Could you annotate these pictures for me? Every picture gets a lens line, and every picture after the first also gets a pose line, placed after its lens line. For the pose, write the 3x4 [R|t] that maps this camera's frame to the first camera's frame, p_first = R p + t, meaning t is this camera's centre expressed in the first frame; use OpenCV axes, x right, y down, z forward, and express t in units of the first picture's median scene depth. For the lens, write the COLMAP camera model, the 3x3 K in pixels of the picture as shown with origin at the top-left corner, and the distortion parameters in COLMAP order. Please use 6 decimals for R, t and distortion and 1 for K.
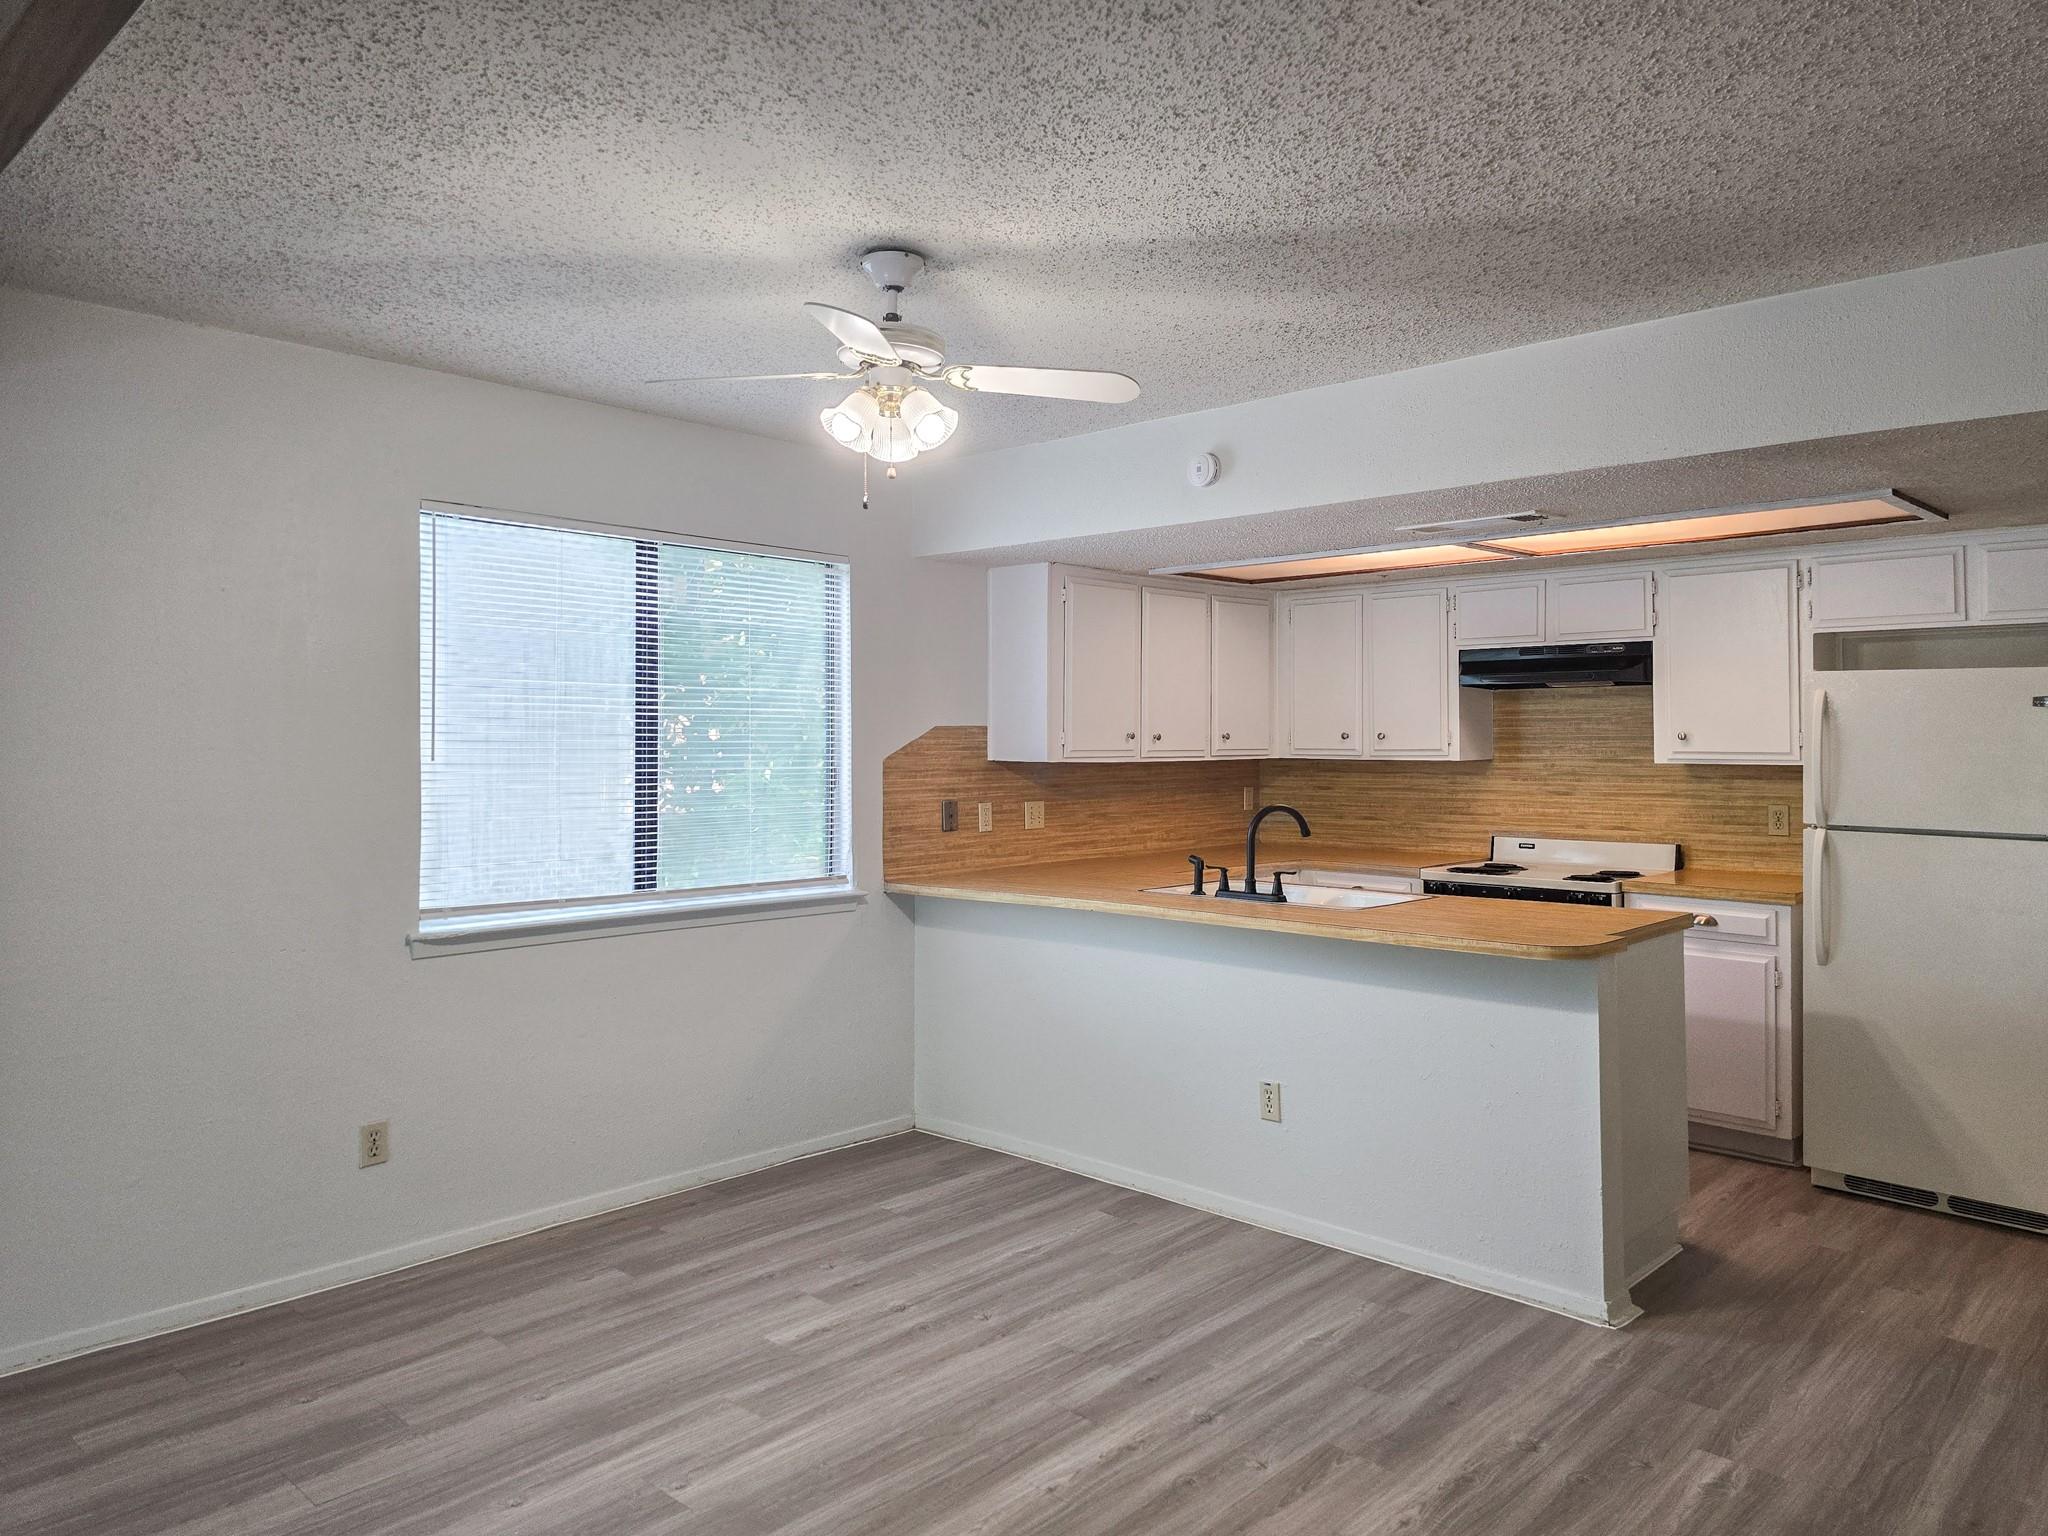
lens RADIAL K [[1387.9, 0, 1016.0], [0, 1387.9, 724.8], [0, 0, 1]] dist [0.069125, -0.059903]
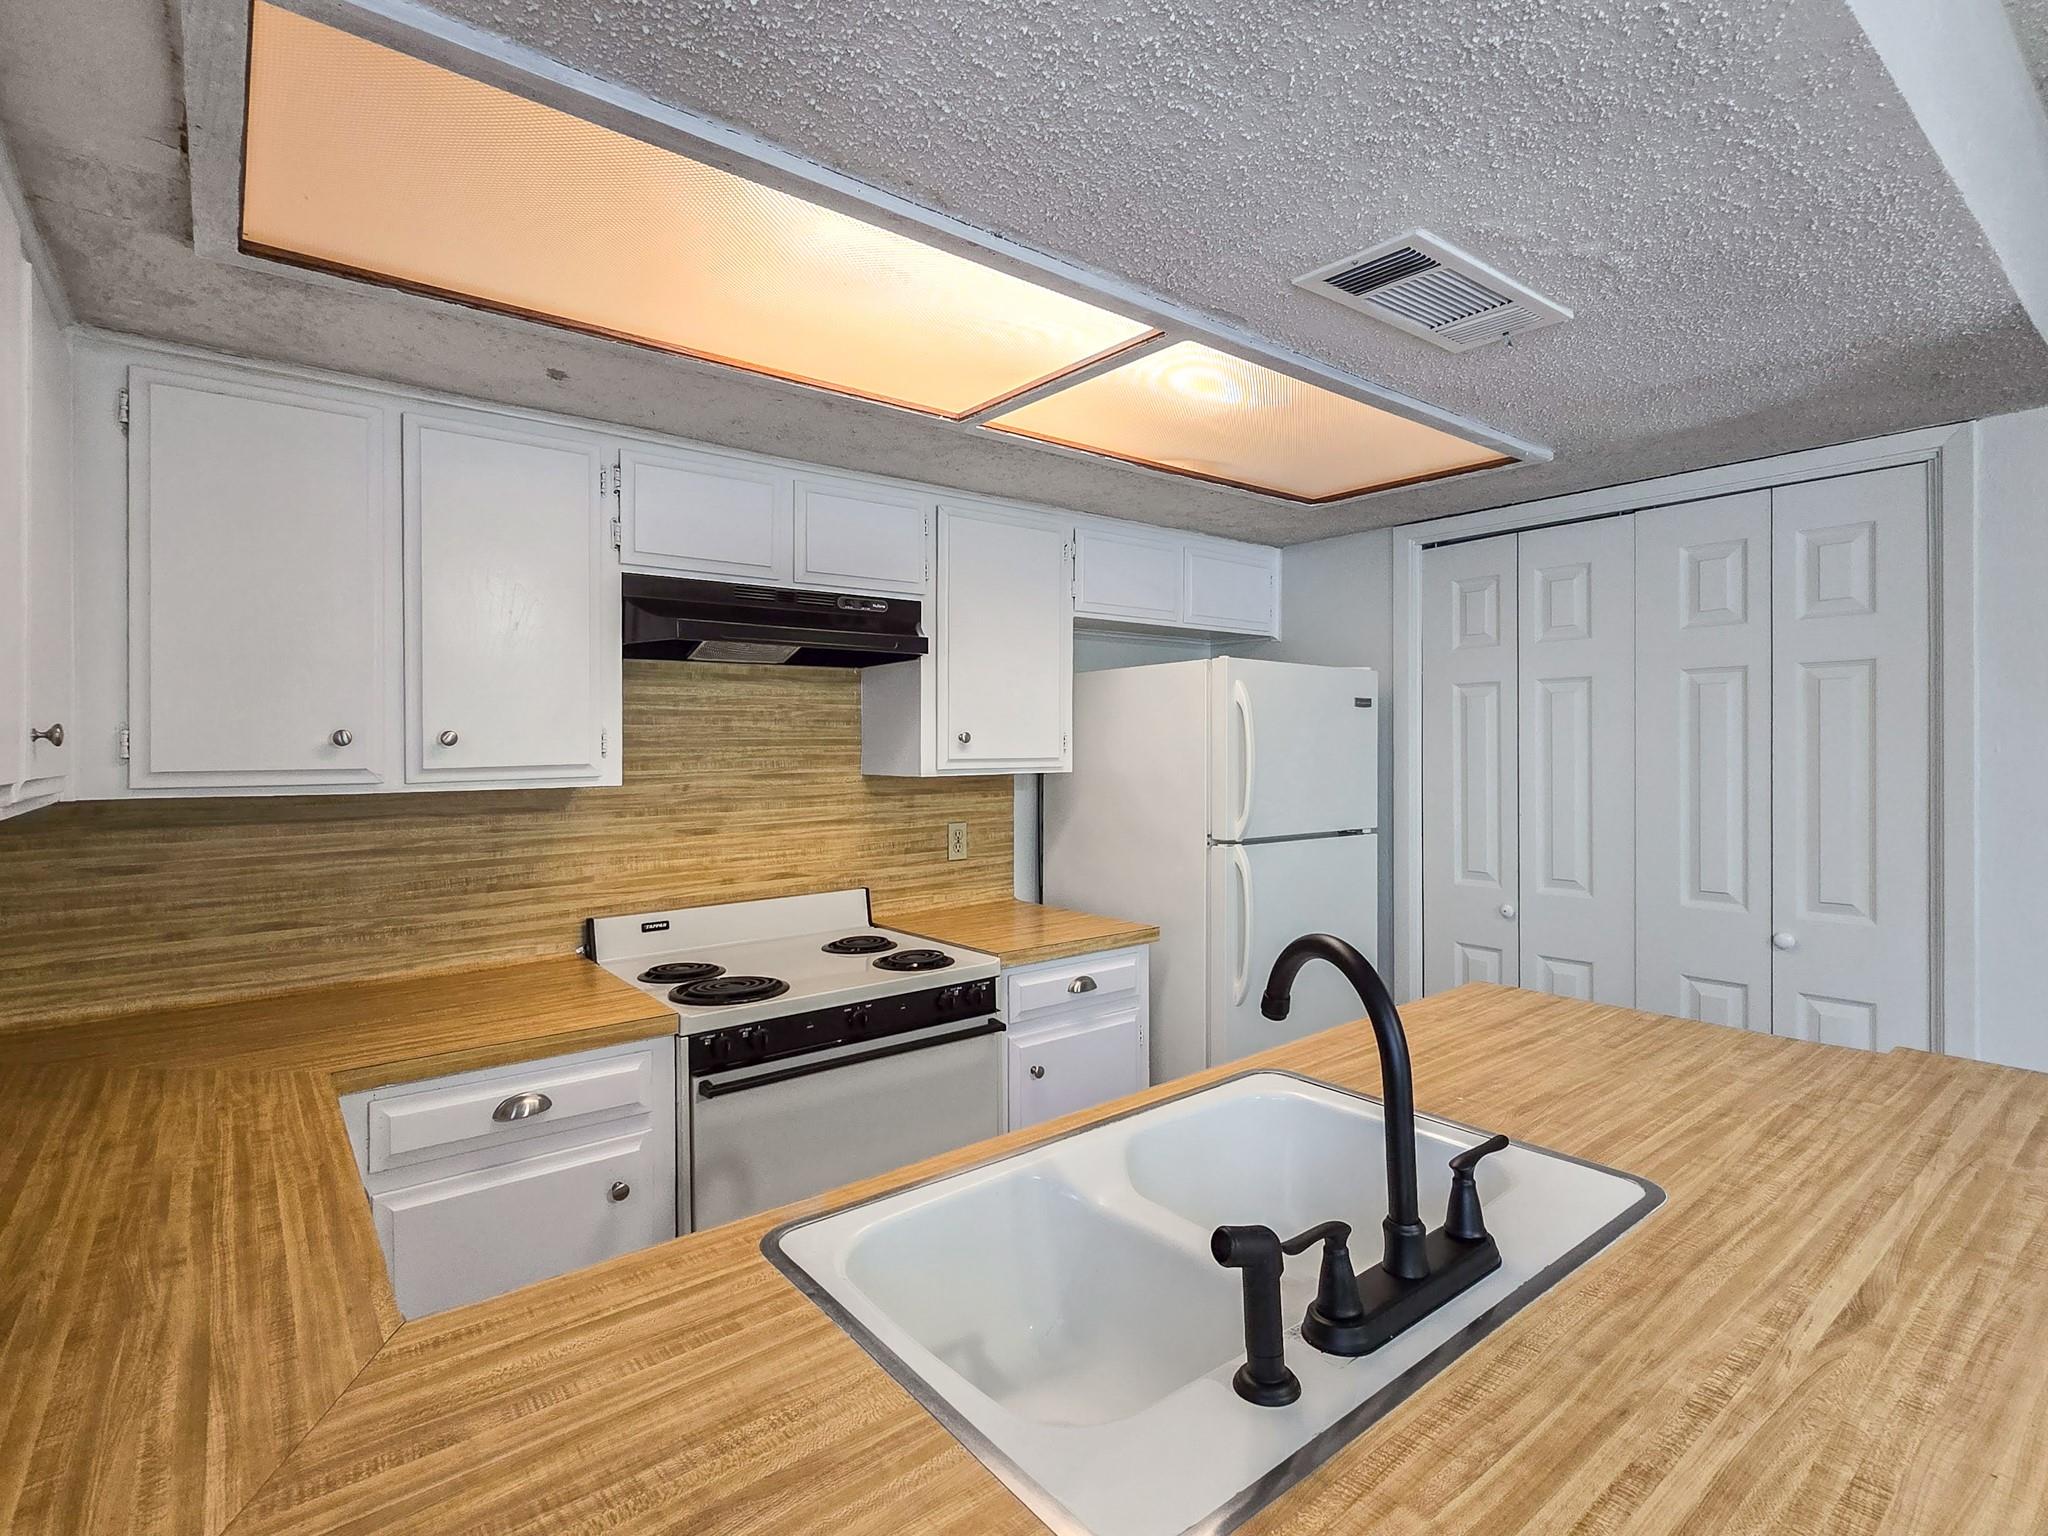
lens RADIAL K [[1001.0, 0, 1016.1], [0, 1001.0, 757.9], [0, 0, 1]] dist [-0.002514, 0.000224]
pose [[0.138135, -0.009955, 0.990363, -0.033310], [0.001149, 0.999950, 0.009891, 0.013467], [-0.990413, -0.000229, 0.138140, 0.903108]]
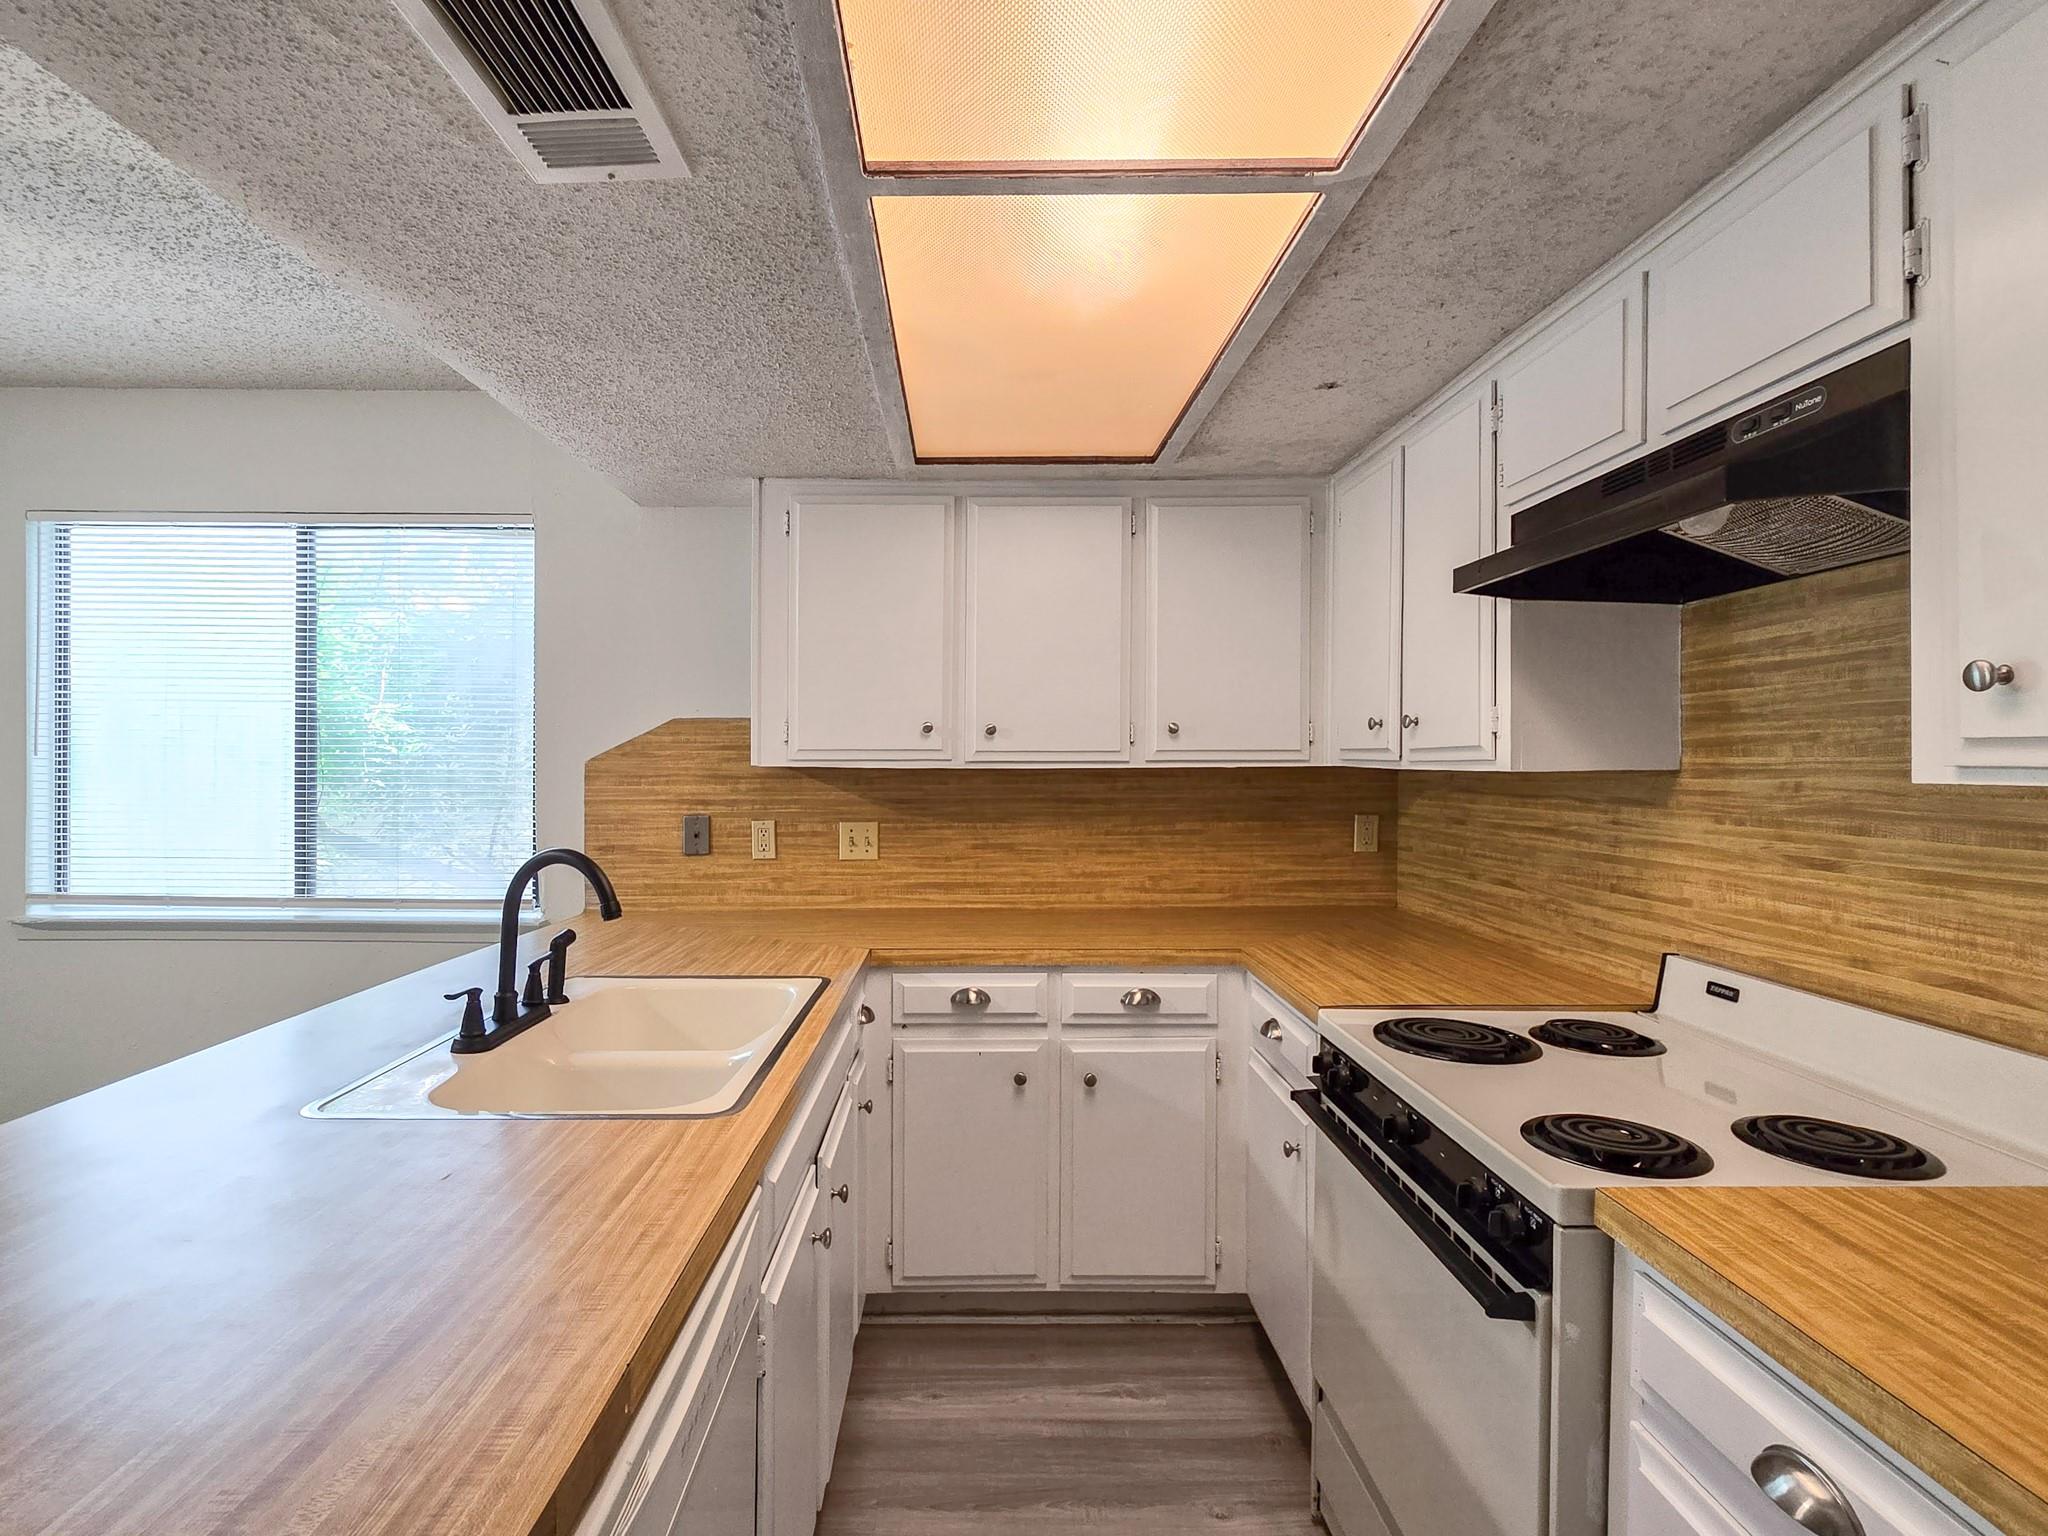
lens RADIAL K [[1001.9, 0, 990.0], [0, 1001.9, 765.5], [0, 0, 1]] dist [-0.001400, 0.000700]
pose [[0.702959, 0.005632, -0.711208, 0.478021], [0.006707, 0.999872, 0.014547, 0.020424], [0.711198, -0.014995, 0.702831, 0.750709]]
